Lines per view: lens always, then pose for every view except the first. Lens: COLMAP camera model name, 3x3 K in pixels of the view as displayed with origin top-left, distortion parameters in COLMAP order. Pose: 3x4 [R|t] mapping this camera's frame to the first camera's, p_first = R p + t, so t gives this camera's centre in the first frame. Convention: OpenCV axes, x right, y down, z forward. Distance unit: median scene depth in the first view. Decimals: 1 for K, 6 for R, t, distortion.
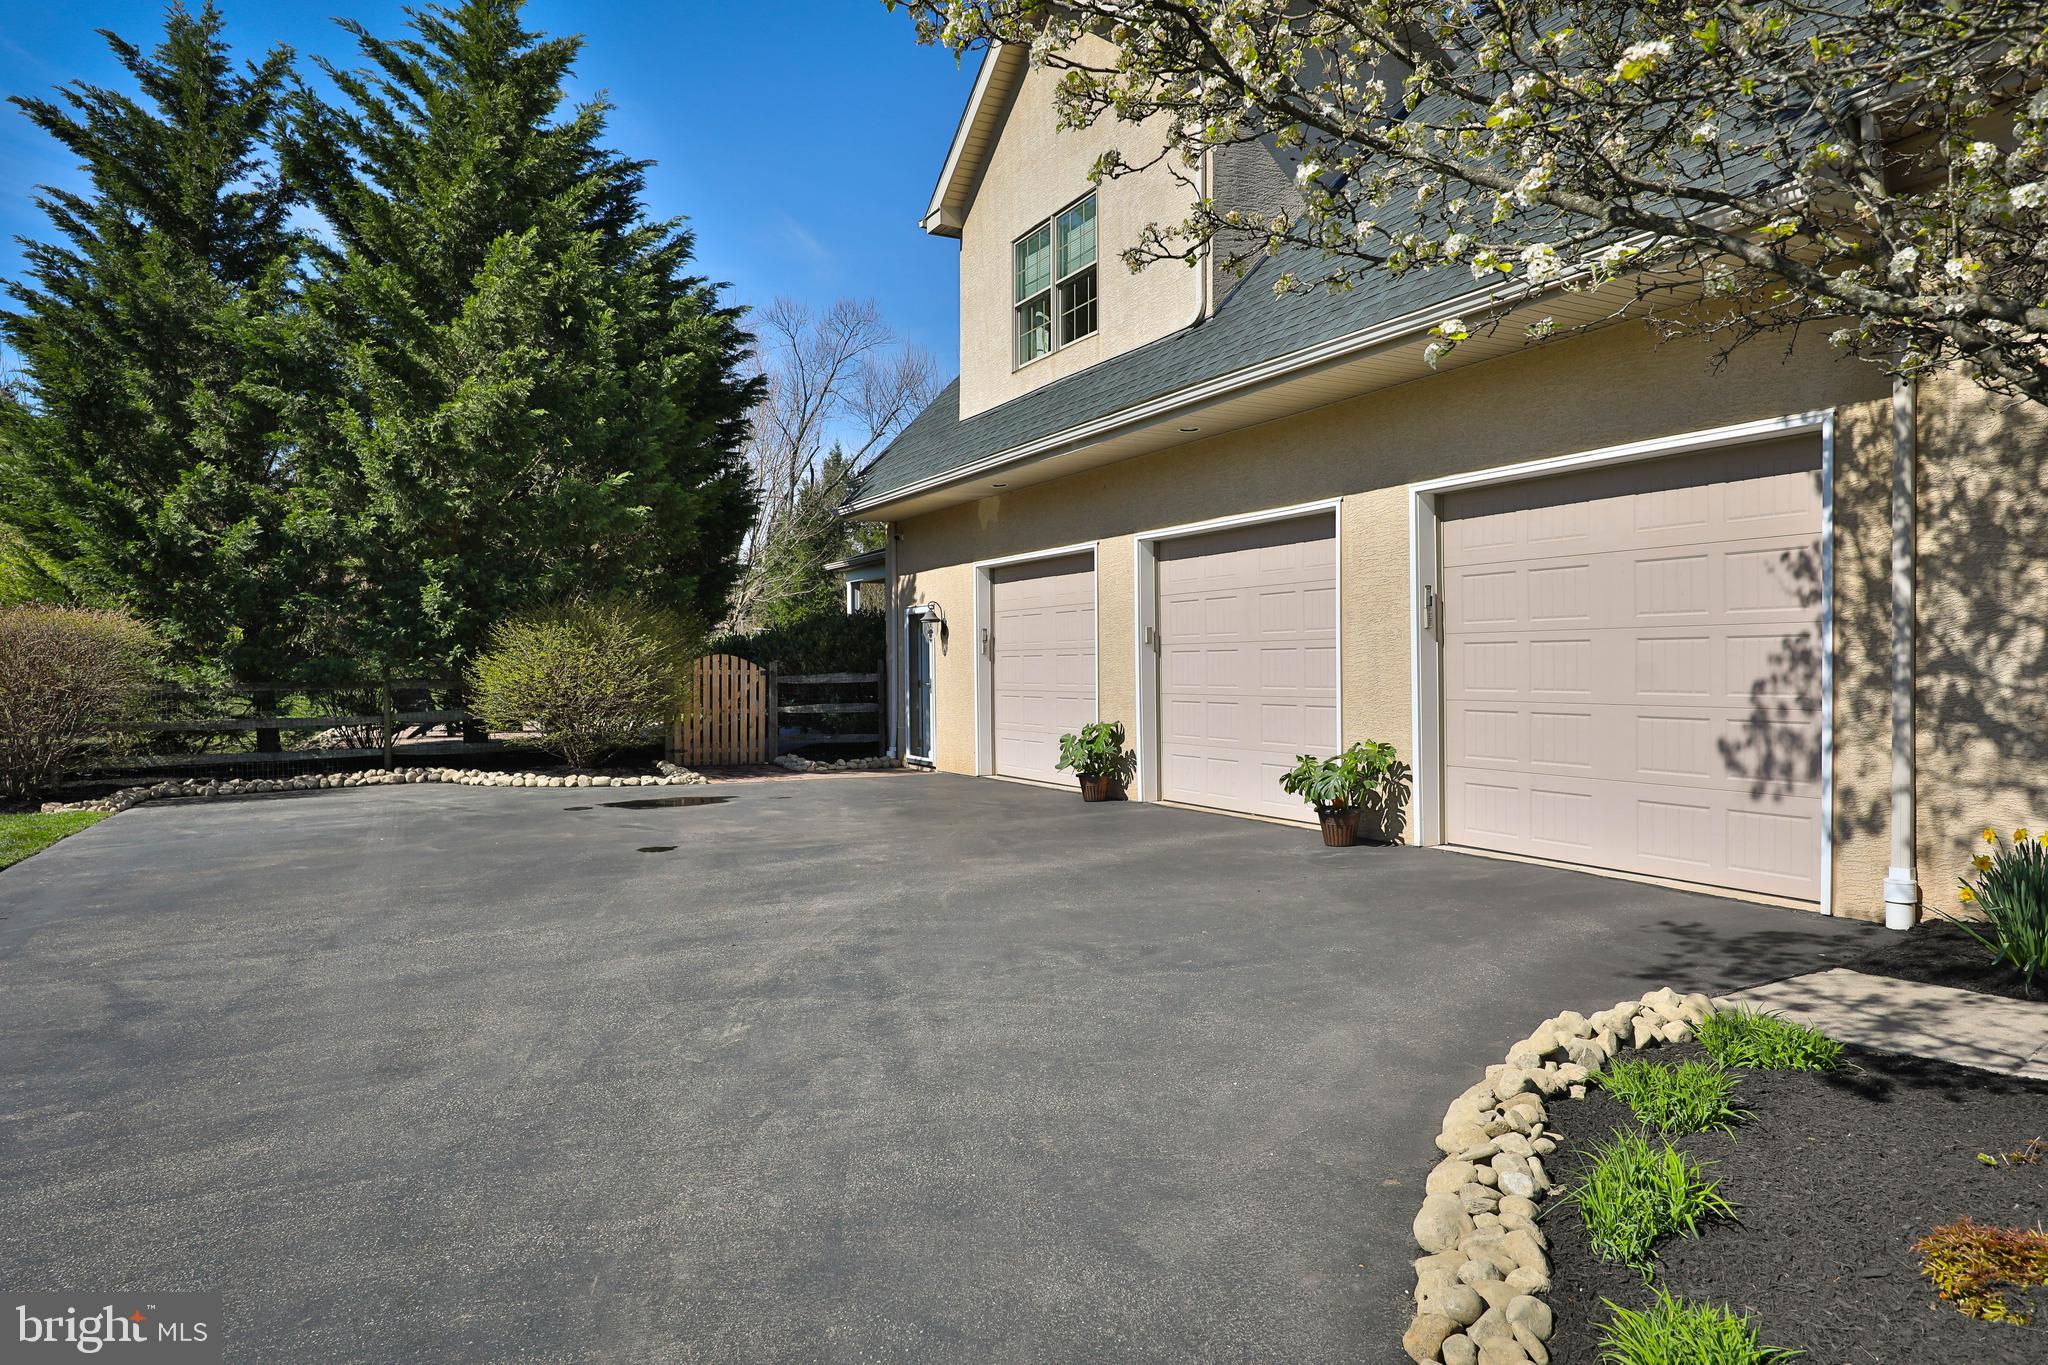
lens RADIAL K [[1230.0, 0, 1024.0], [0, 1230.0, 682.5], [0, 0, 1]] dist [0.001209, 0.001853]
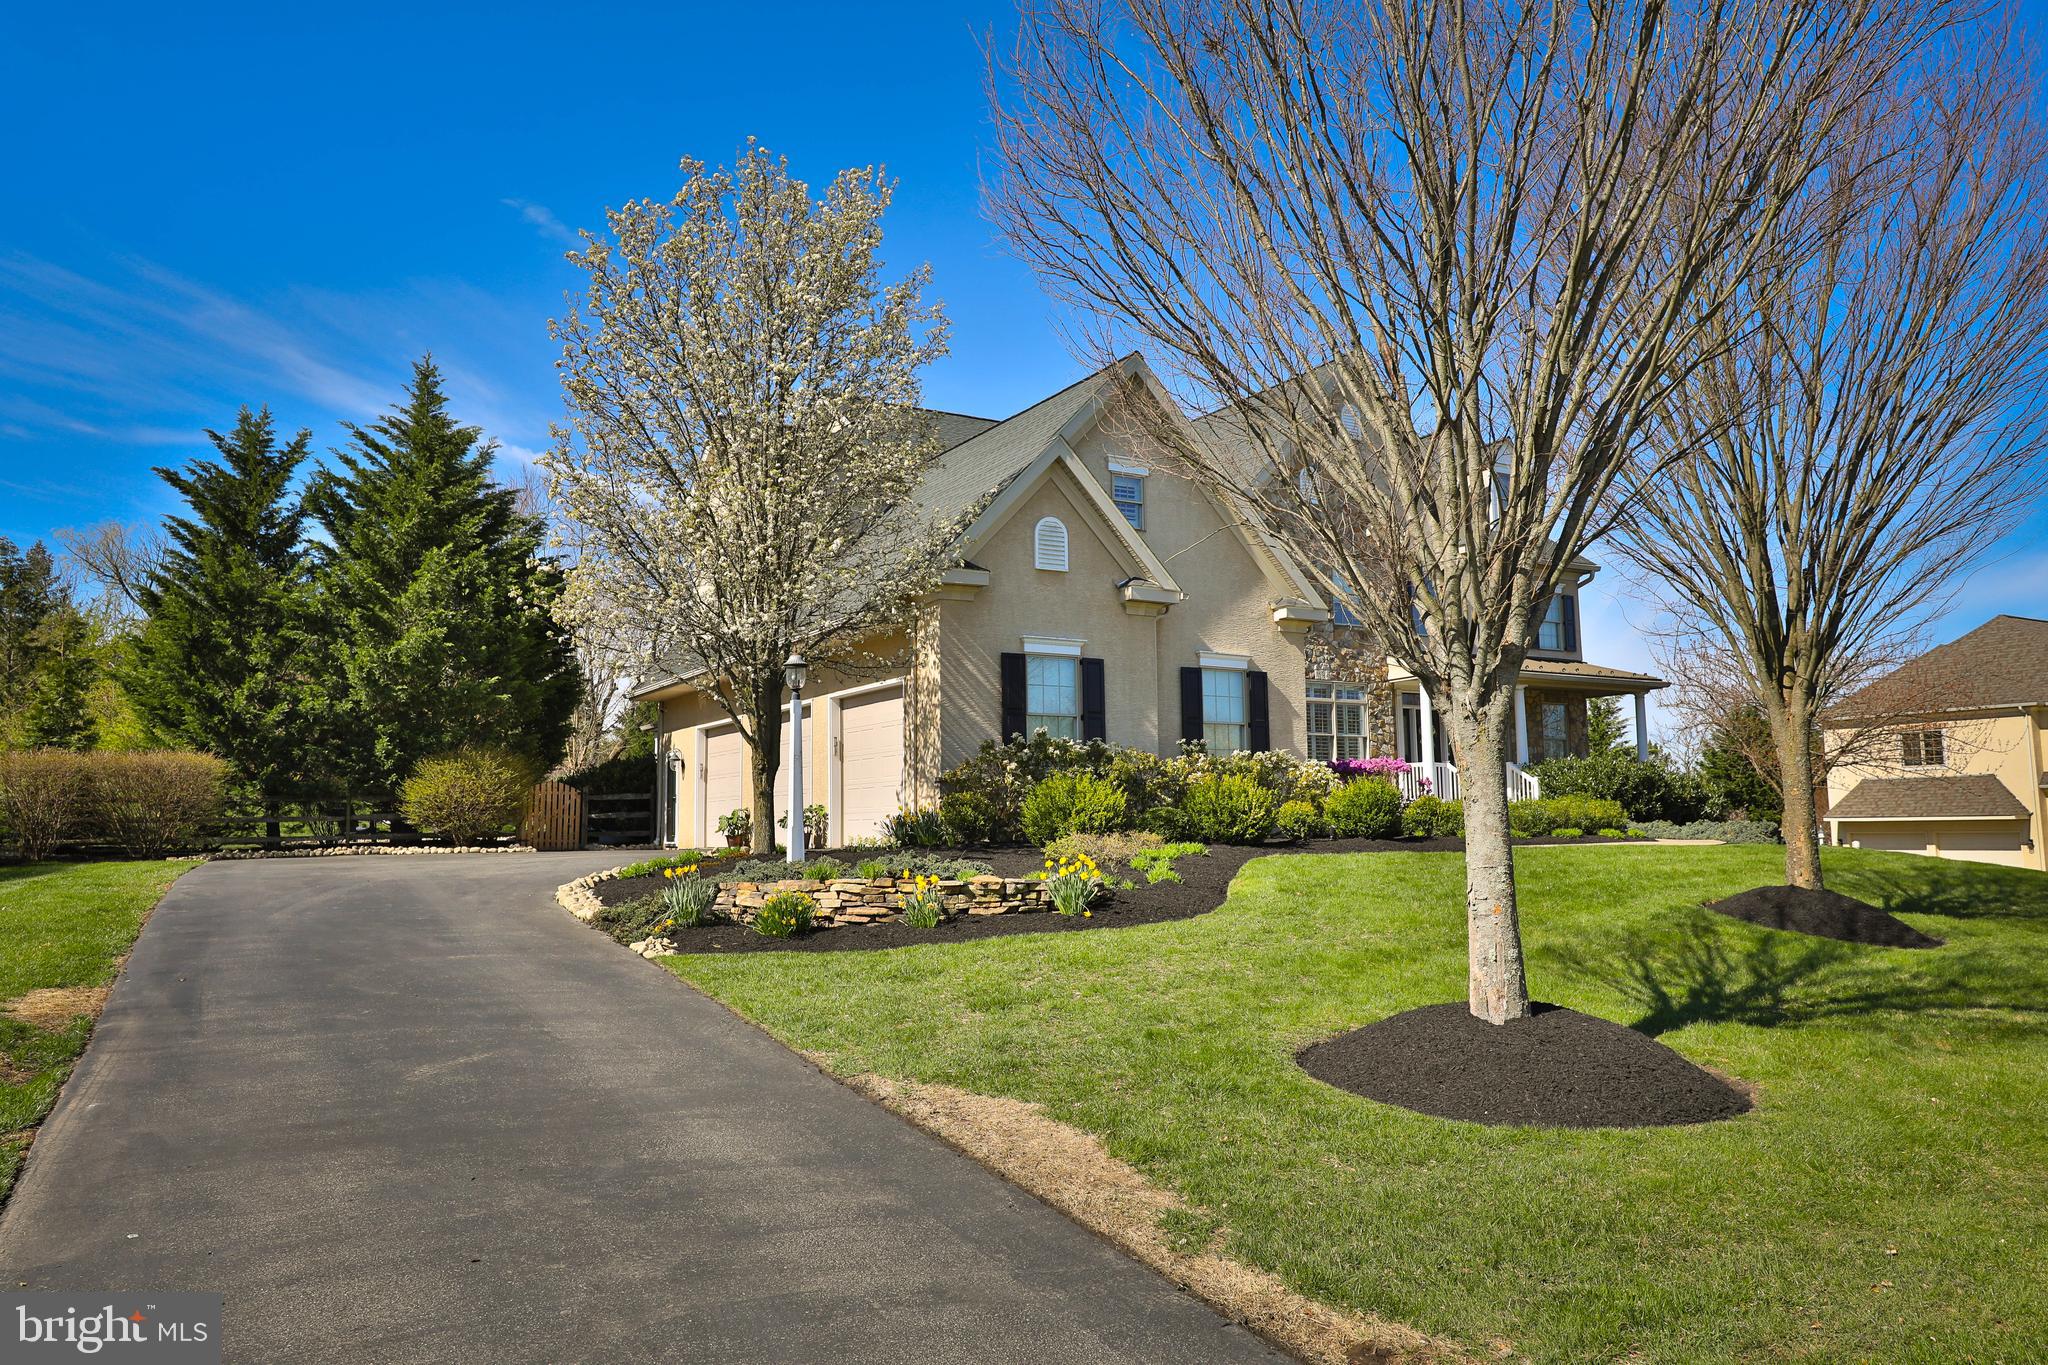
lens RADIAL K [[1390.7, 0, 1024.0], [0, 1390.7, 682.5], [0, 0, 1]] dist [0.022431, -0.000127]
pose [[0.999257, -0.000984, 0.038521, 0.359605], [0.005705, 0.992434, -0.122648, 0.089990], [-0.038109, 0.122777, 0.991702, -1.025415]]
